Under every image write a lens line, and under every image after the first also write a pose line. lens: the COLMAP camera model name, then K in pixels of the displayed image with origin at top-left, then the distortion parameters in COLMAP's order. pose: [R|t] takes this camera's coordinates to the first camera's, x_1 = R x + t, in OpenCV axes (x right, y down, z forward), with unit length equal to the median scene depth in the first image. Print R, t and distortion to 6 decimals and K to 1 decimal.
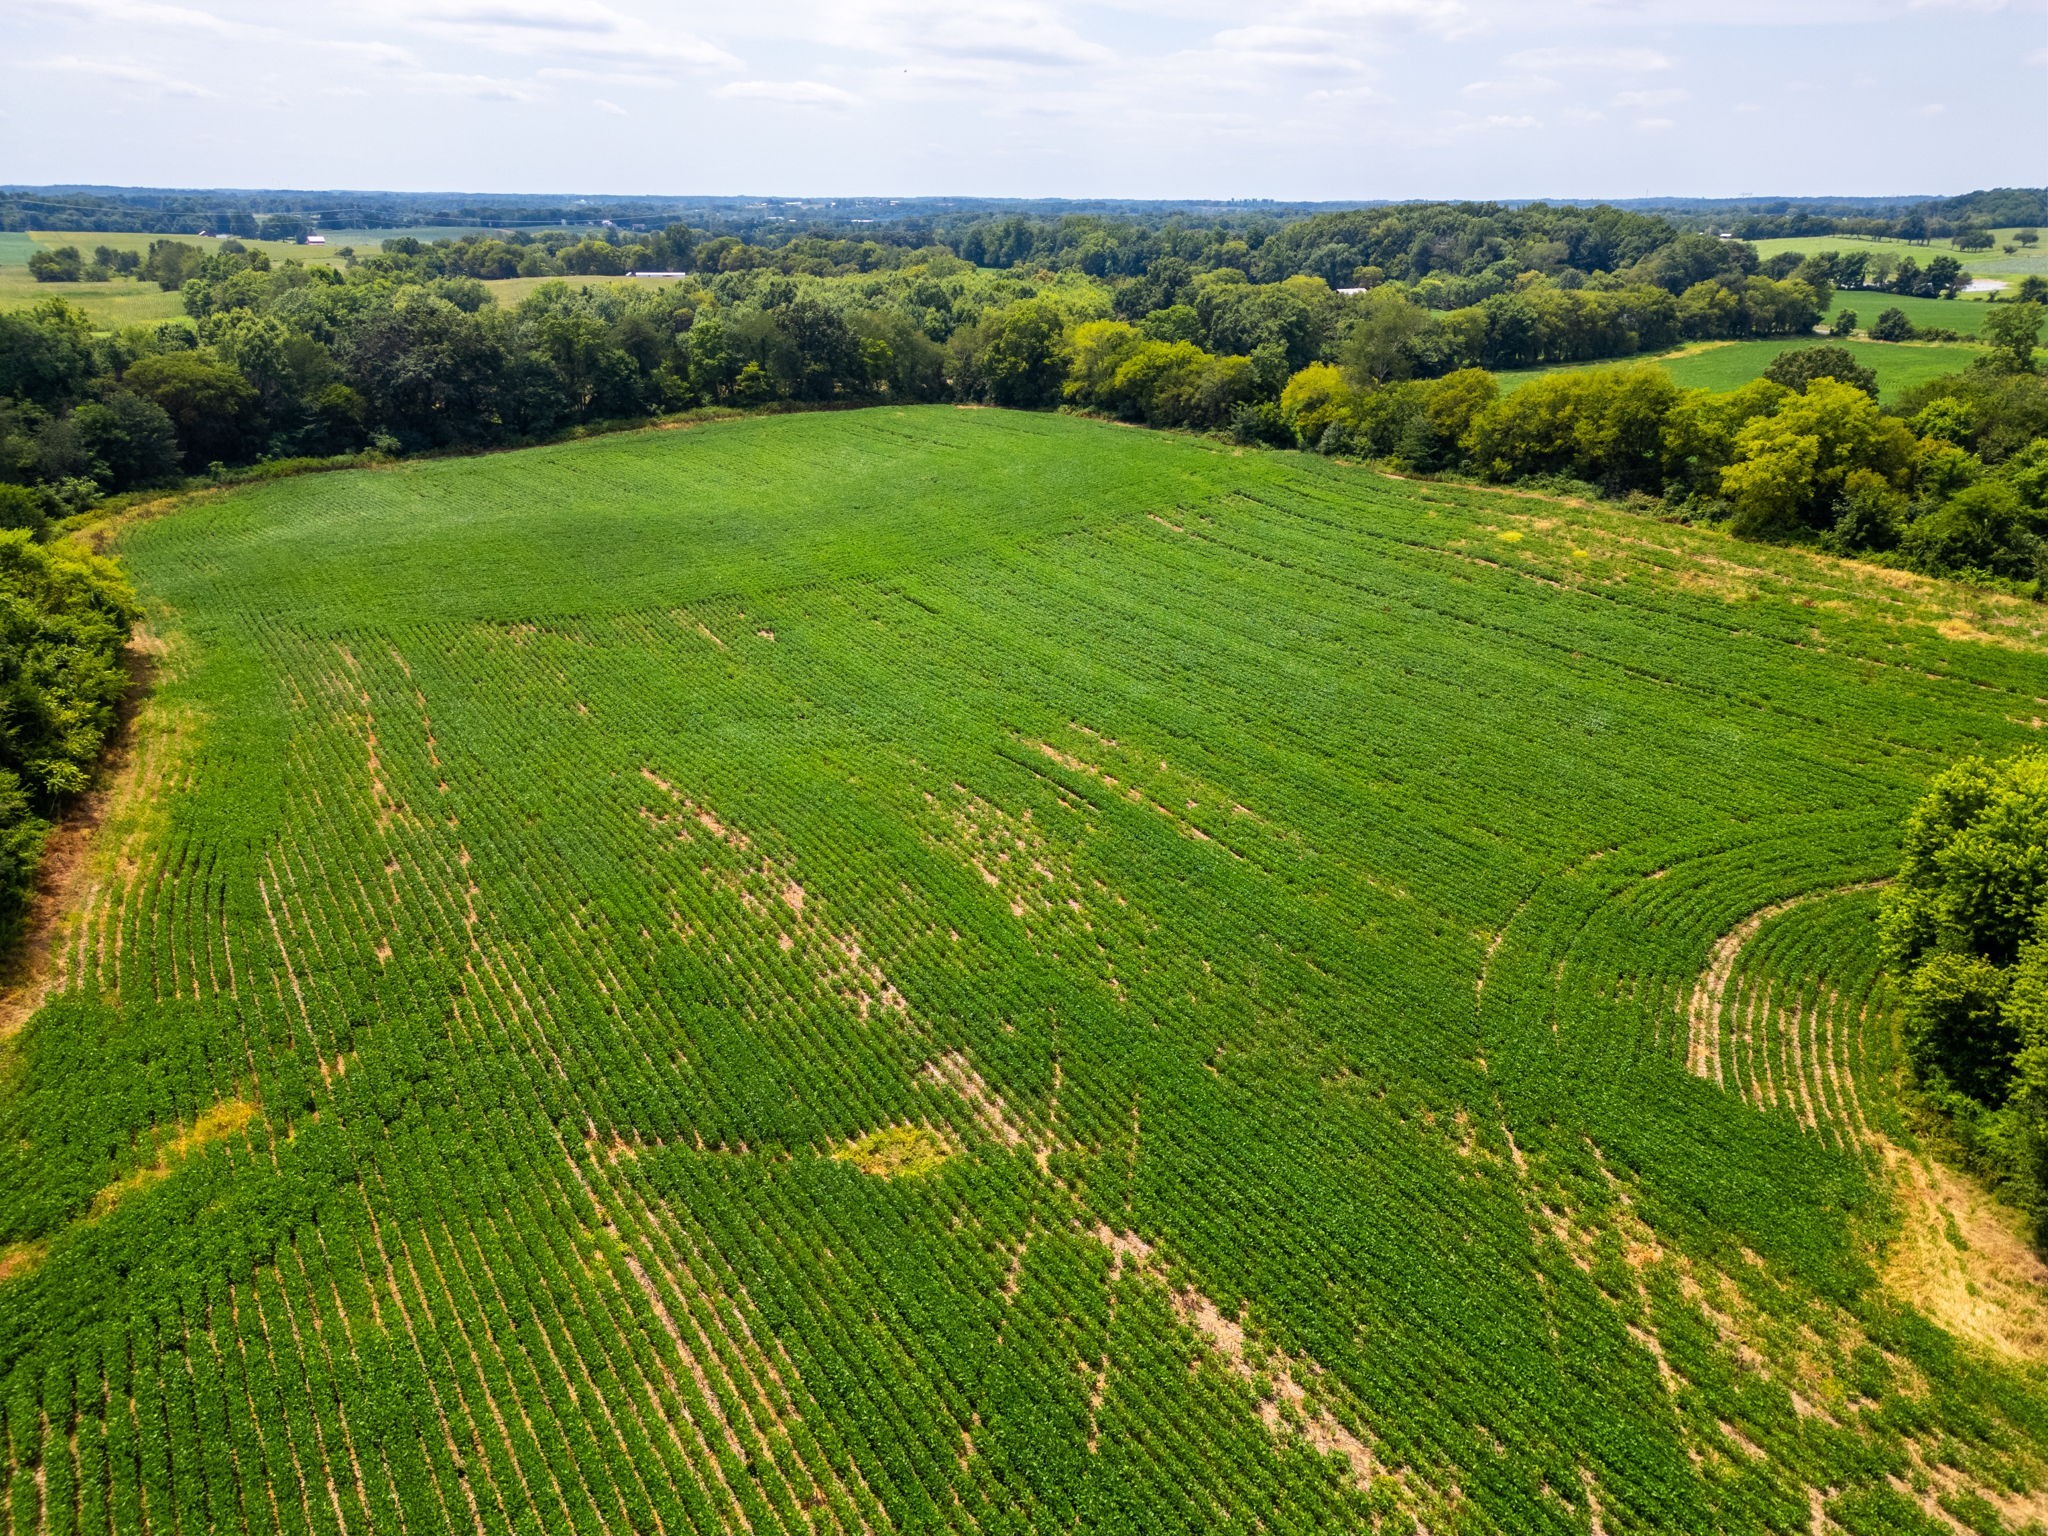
lens RADIAL K [[1417.0, 0, 1027.6], [0, 1417.0, 767.7], [0, 0, 1]] dist [0.071269, -0.061719]
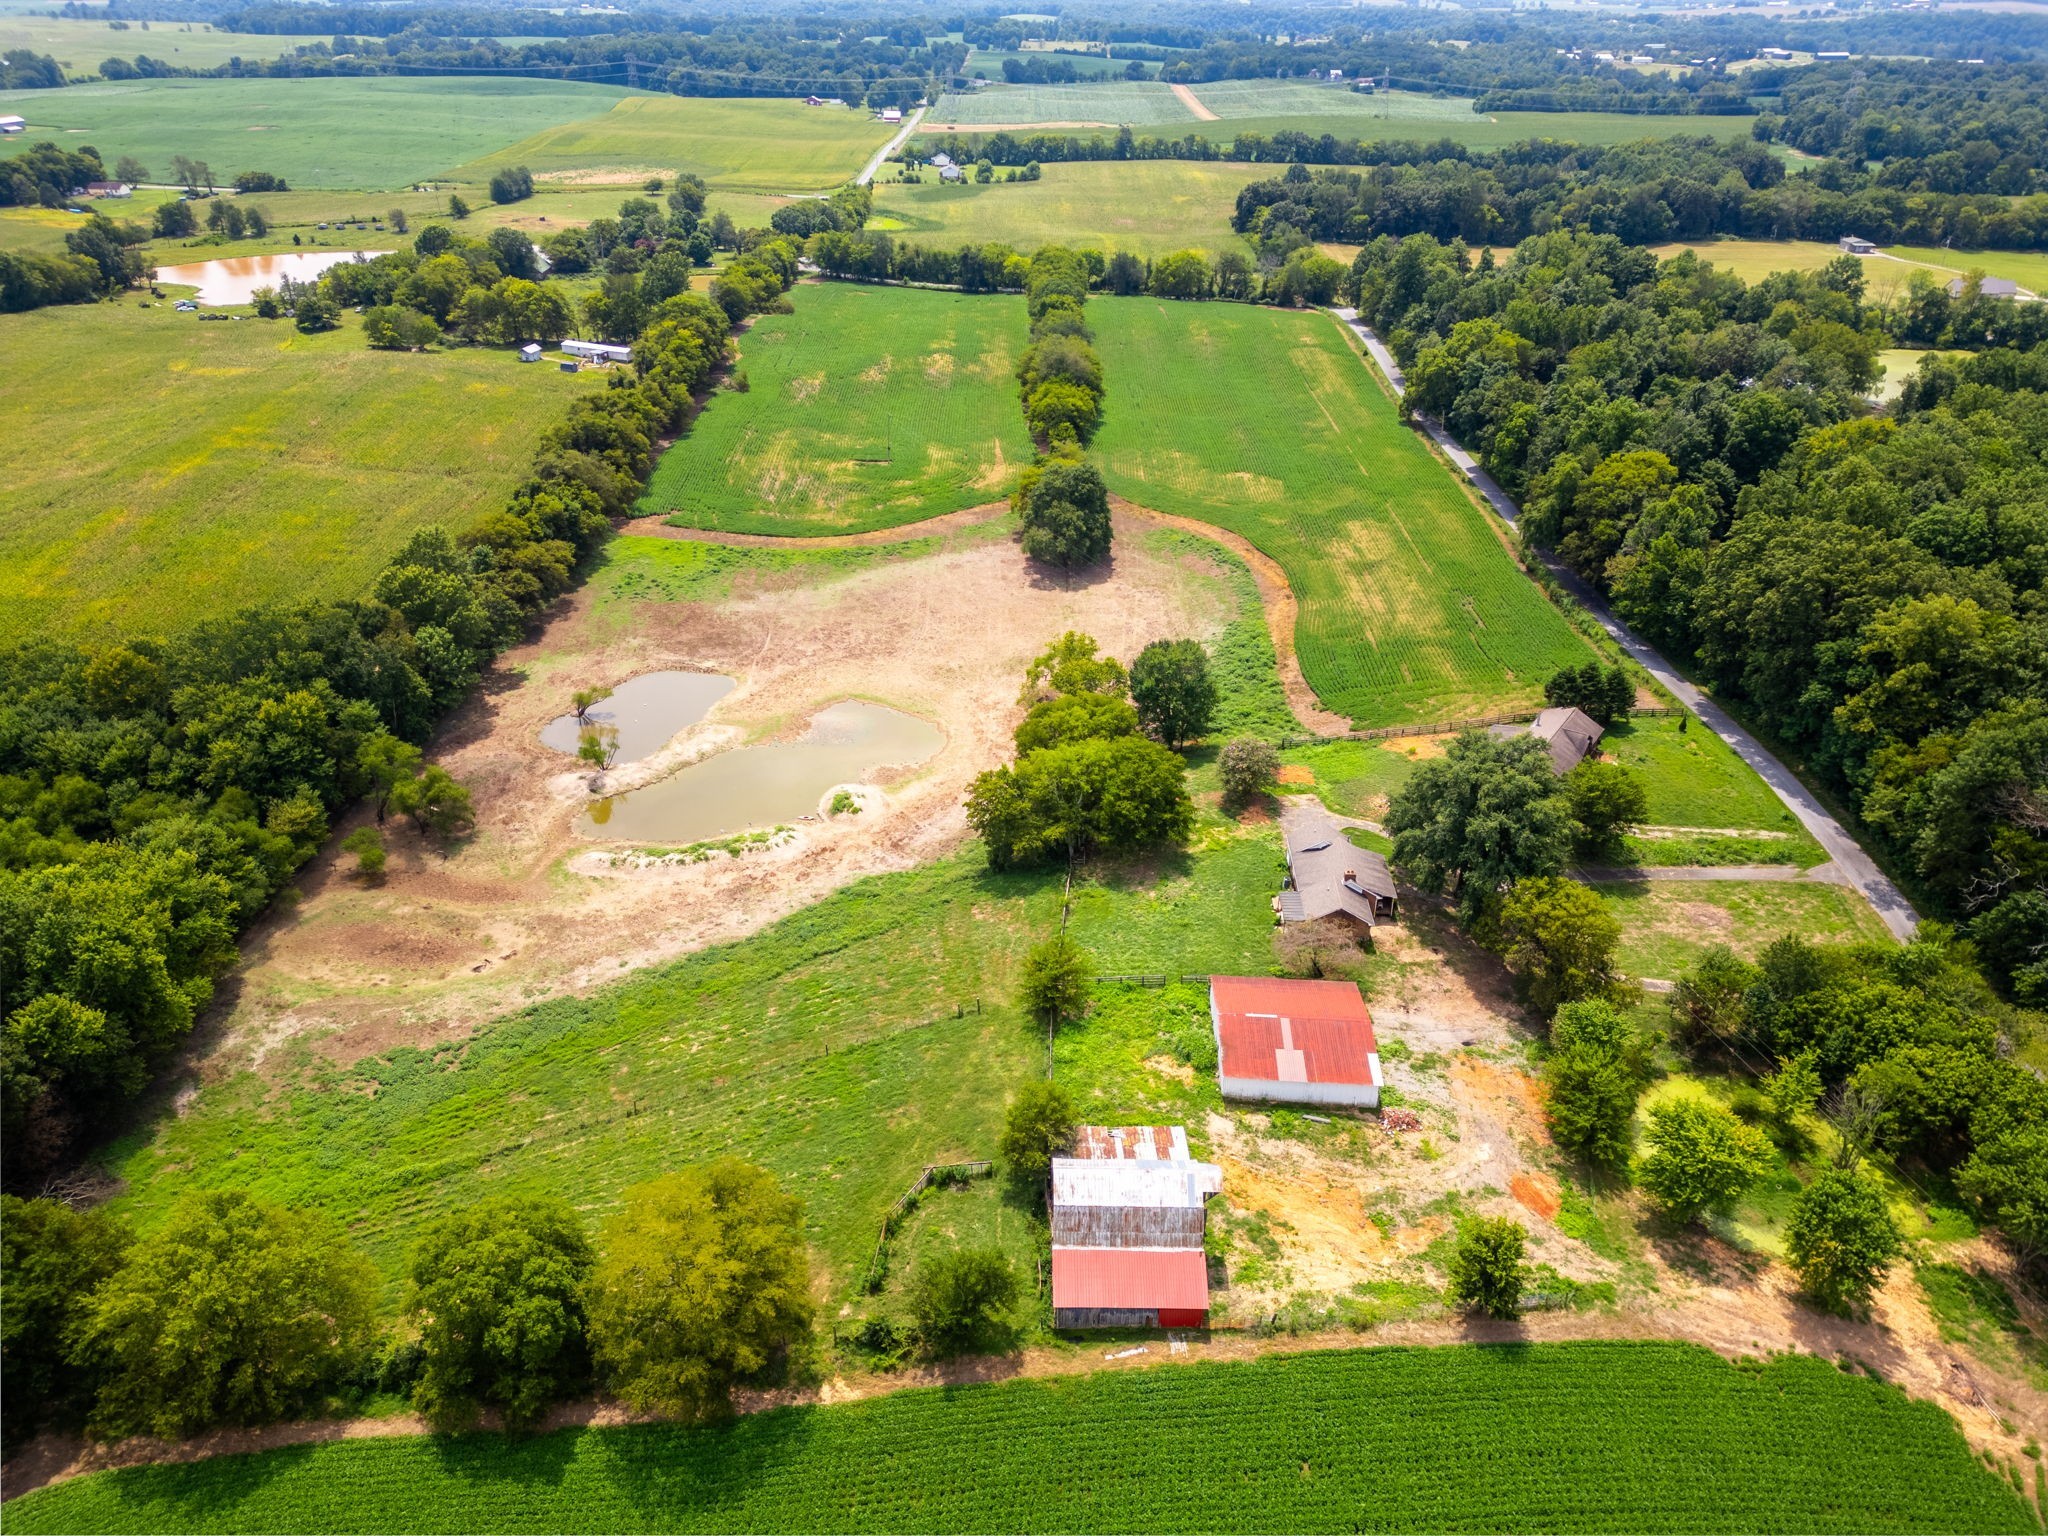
lens RADIAL K [[1425.5, 0, 1025.6], [0, 1425.5, 780.8], [0, 0, 1]] dist [0.064911, -0.051419]
pose [[0.818741, 0.286989, -0.497293, 0.252909], [-0.223773, 0.957126, 0.183942, -0.355646], [0.528762, -0.039320, 0.847859, 0.654138]]
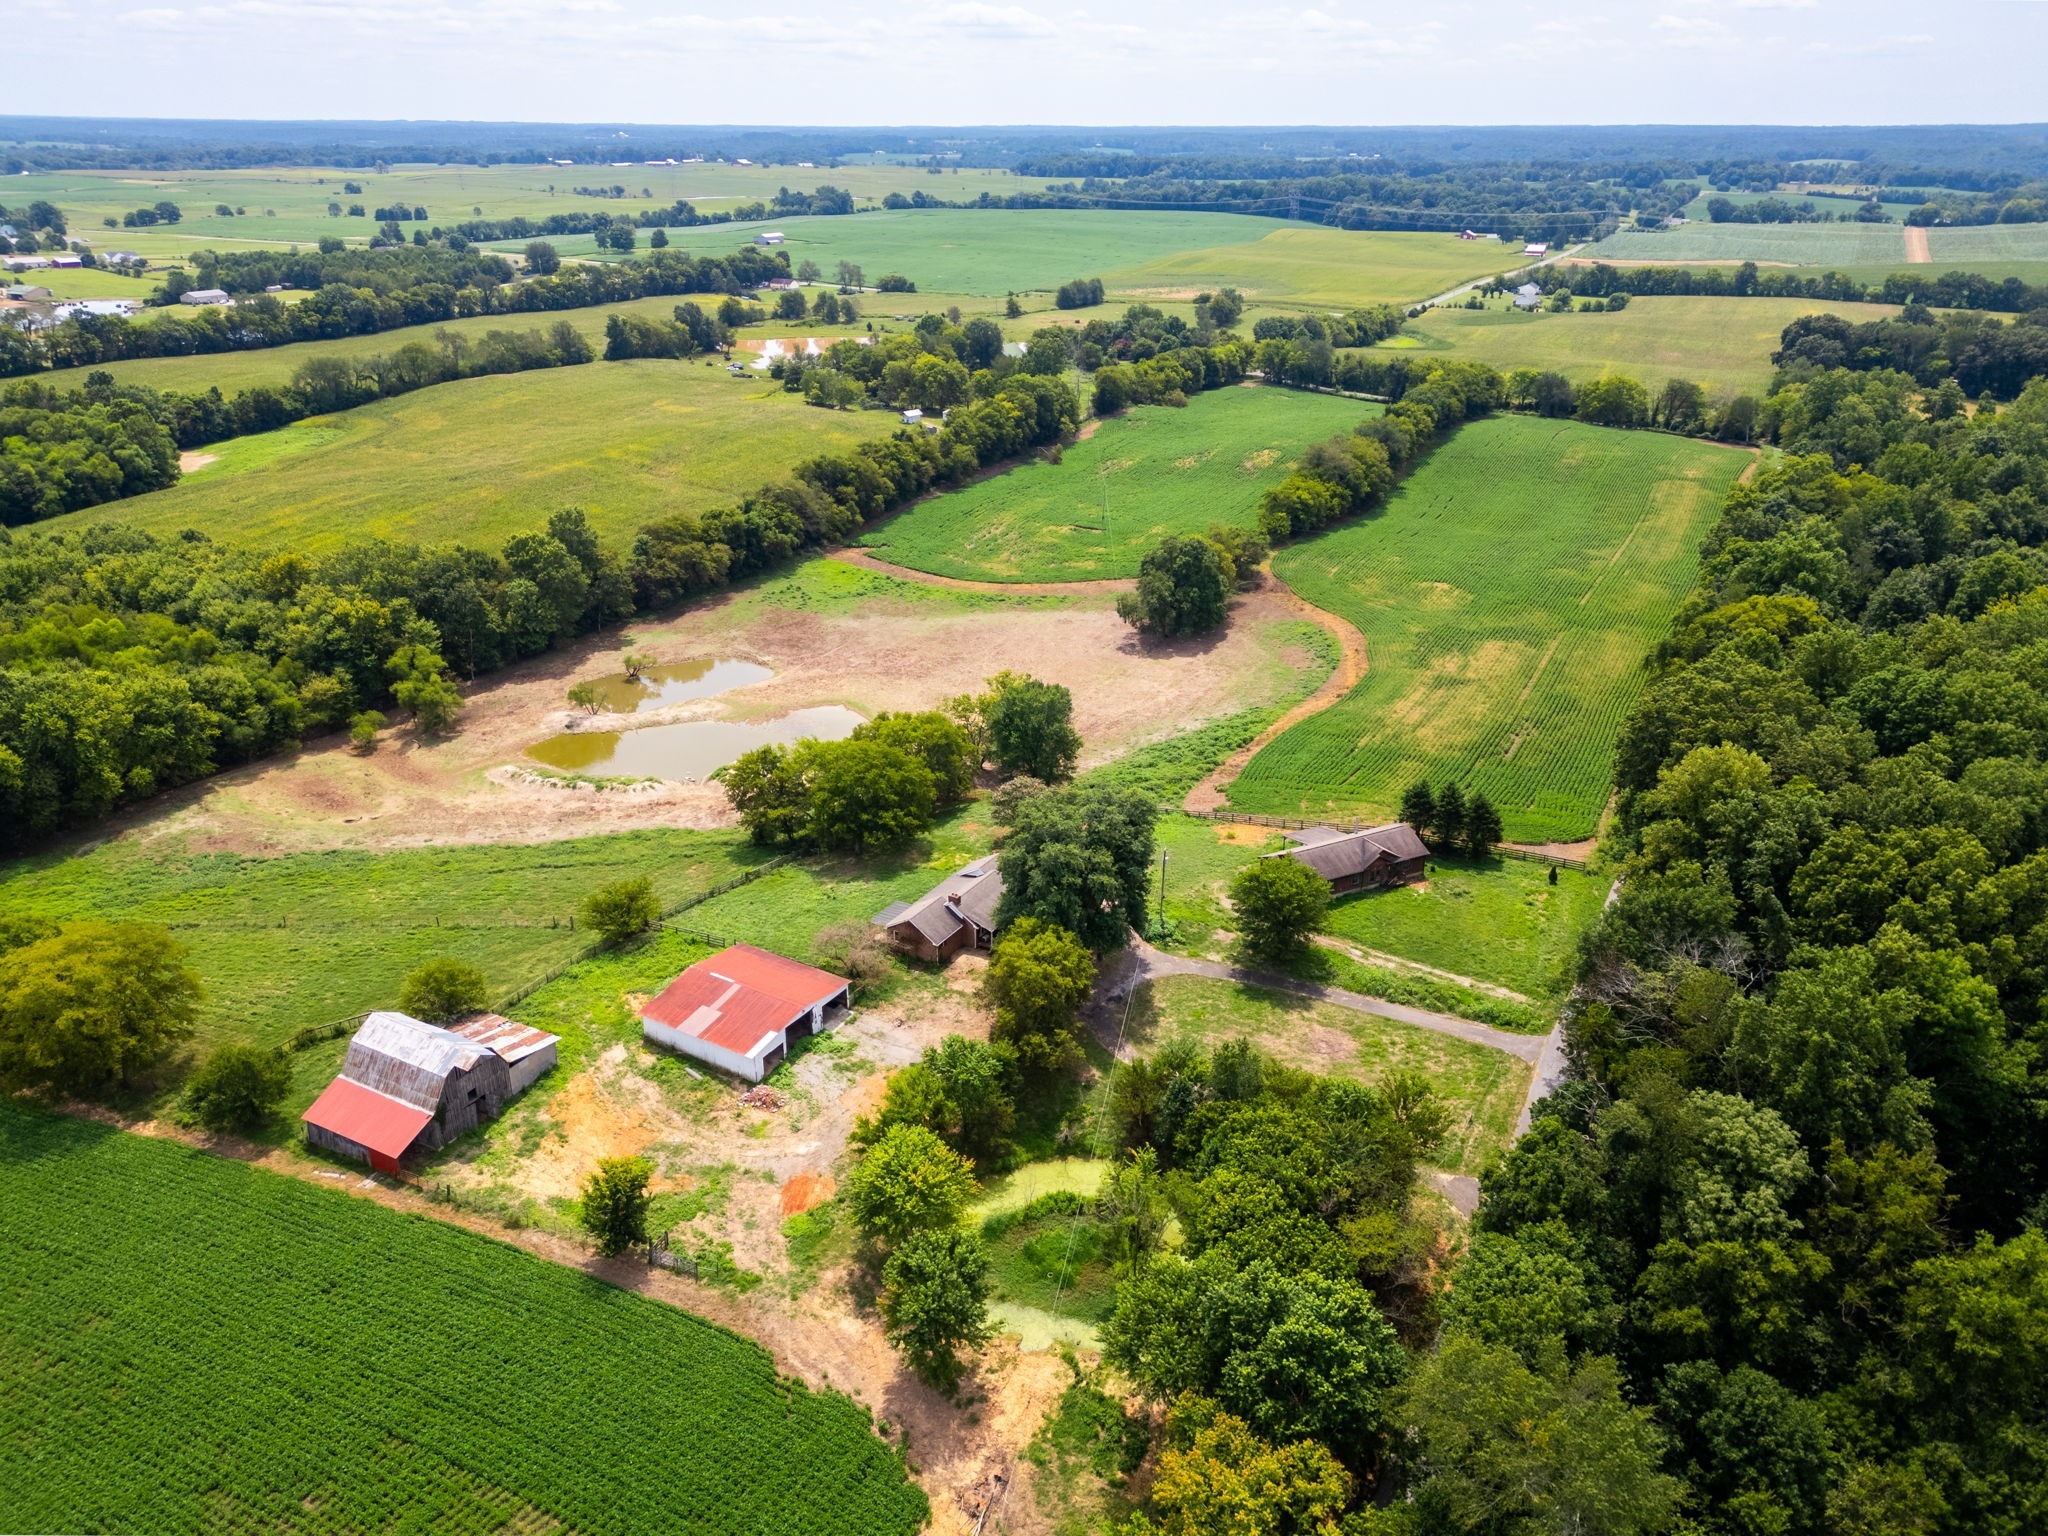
lens RADIAL K [[1446.0, 0, 1026.6], [0, 1446.0, 763.4], [0, 0, 1]] dist [0.074708, -0.067853]
pose [[0.452820, 0.360065, -0.815664, 0.389988], [-0.337154, 0.916051, 0.217207, -0.389023], [0.825398, 0.176648, 0.536203, 0.772406]]
